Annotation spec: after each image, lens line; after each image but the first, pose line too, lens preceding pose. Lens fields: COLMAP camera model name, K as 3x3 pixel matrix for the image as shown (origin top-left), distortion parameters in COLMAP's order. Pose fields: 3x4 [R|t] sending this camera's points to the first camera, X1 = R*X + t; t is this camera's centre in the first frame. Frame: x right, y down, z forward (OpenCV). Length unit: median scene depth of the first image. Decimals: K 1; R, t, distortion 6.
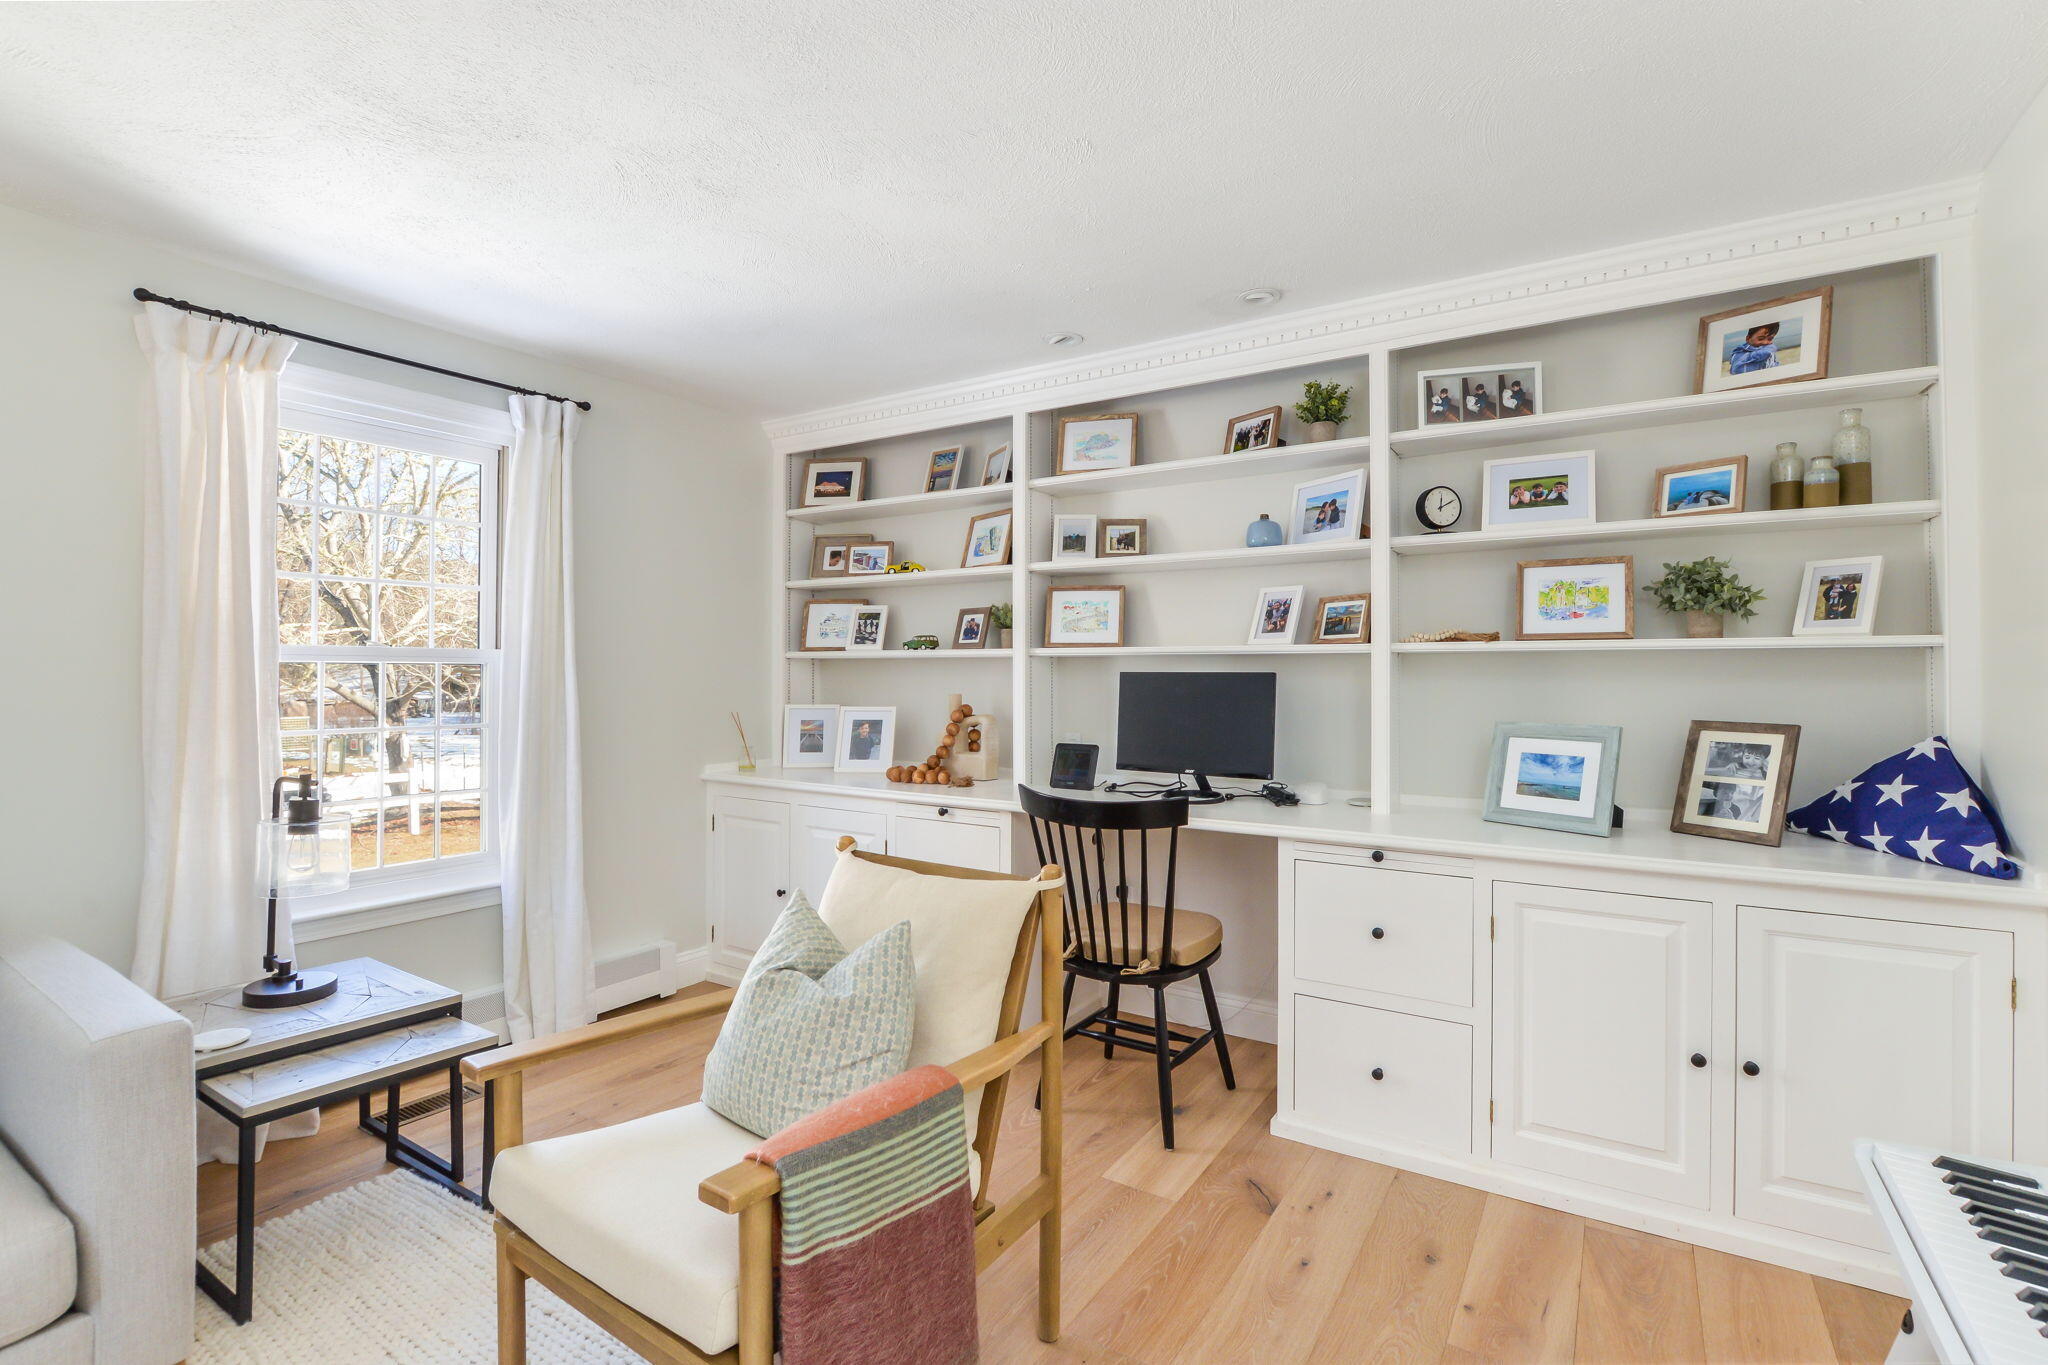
lens RADIAL K [[965.9, 0, 1028.4], [0, 965.9, 684.9], [0, 0, 1]] dist [-0.026184, 0.005213]
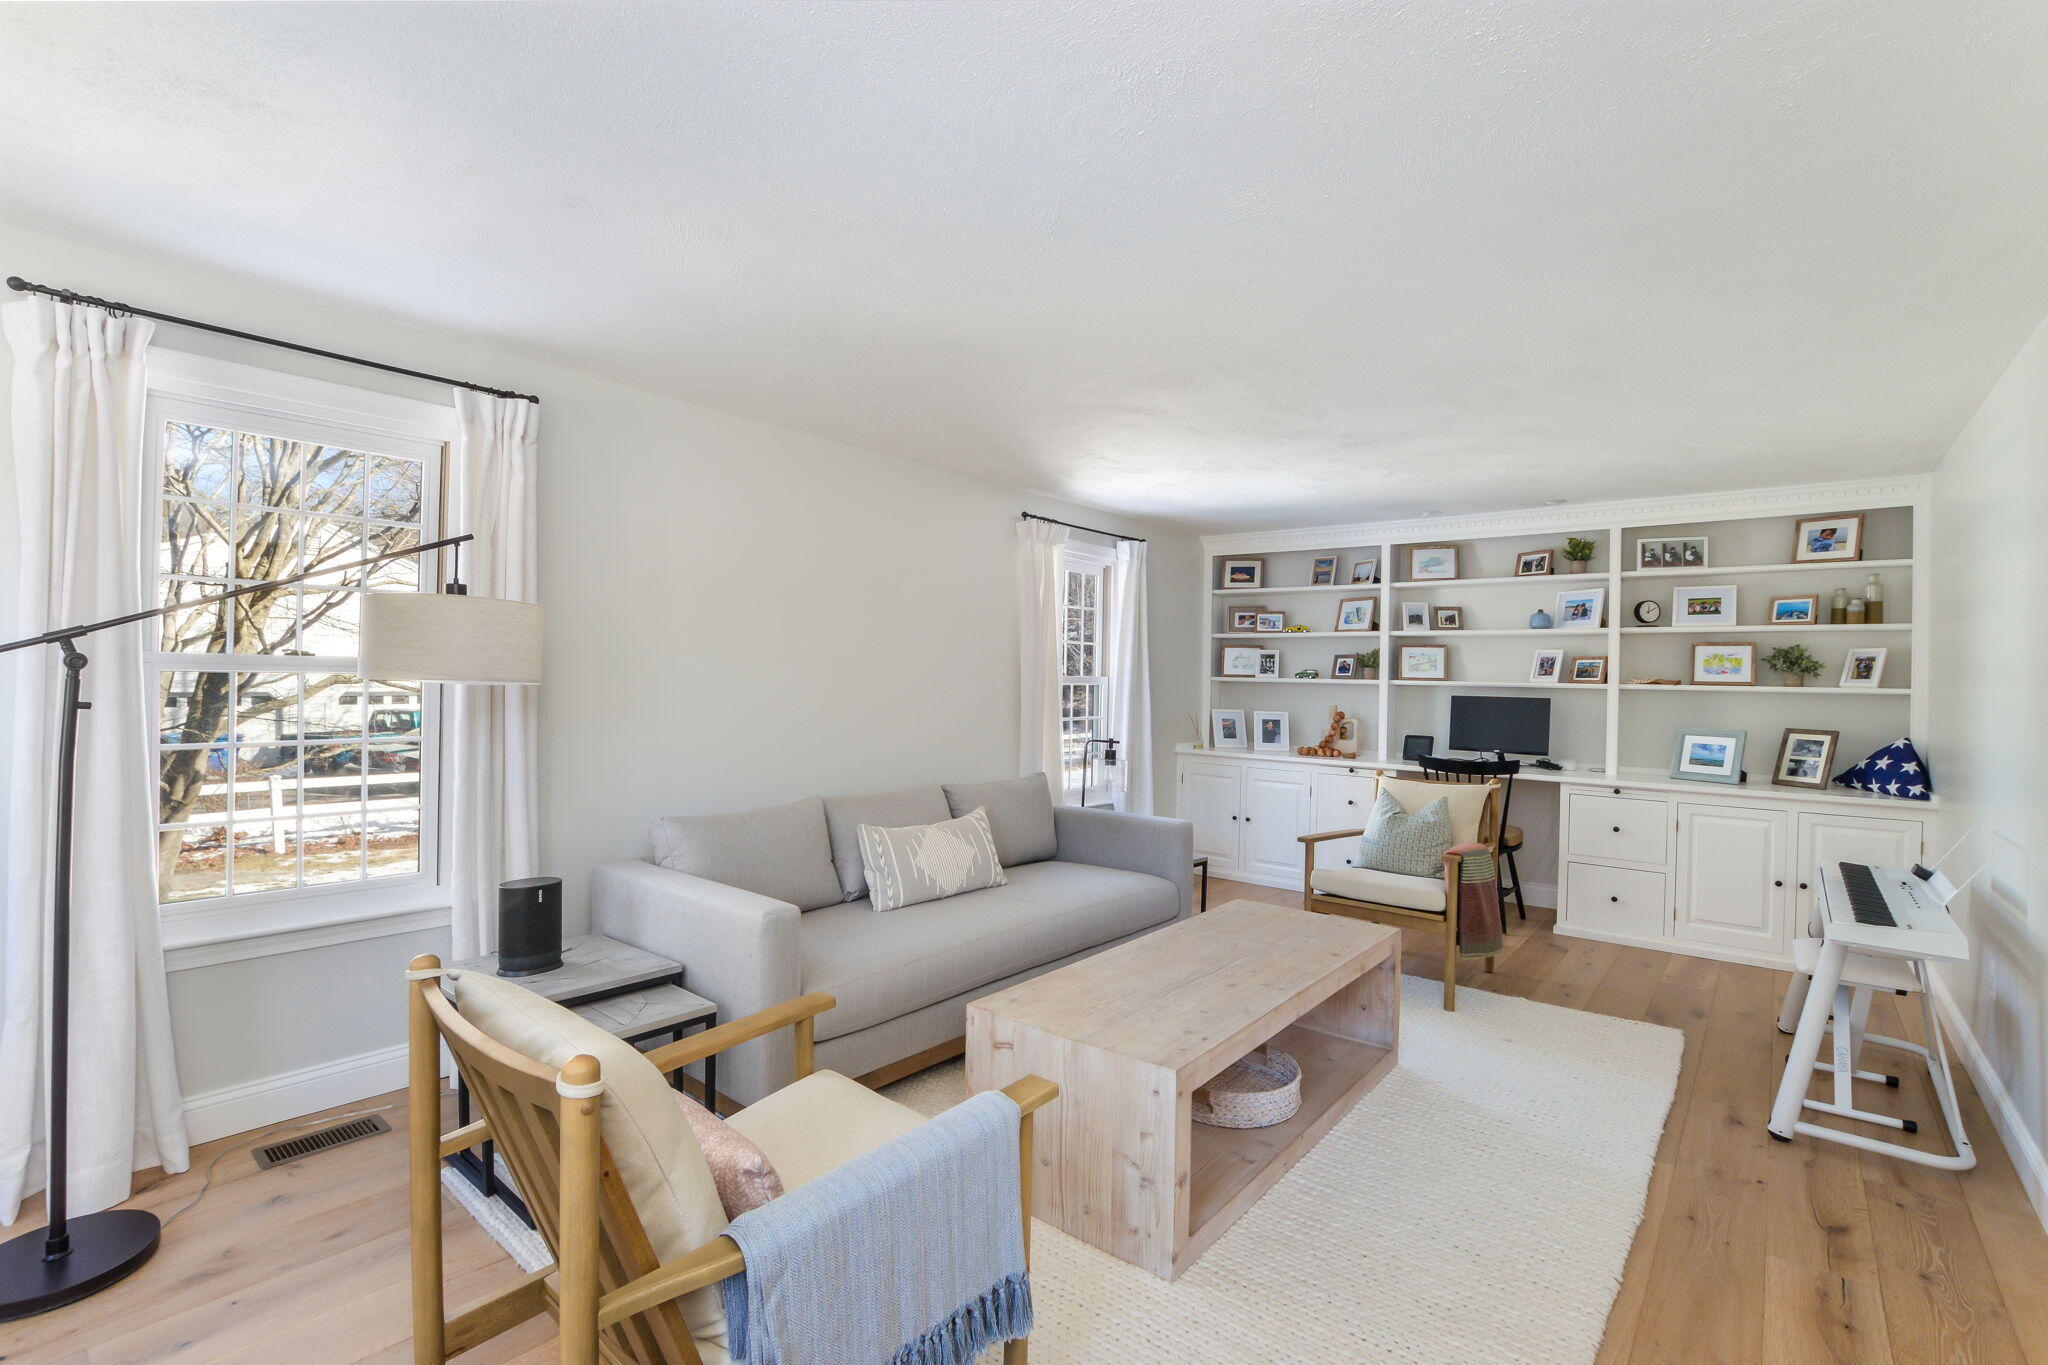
lens RADIAL K [[941.3, 0, 1050.8], [0, 941.3, 696.4], [0, 0, 1]] dist [-0.019188, -0.000170]
pose [[0.993907, 0.018995, -0.108570, -0.531589], [-0.018158, 0.999797, 0.008693, -0.015521], [0.108713, -0.006668, 0.994051, -0.943497]]
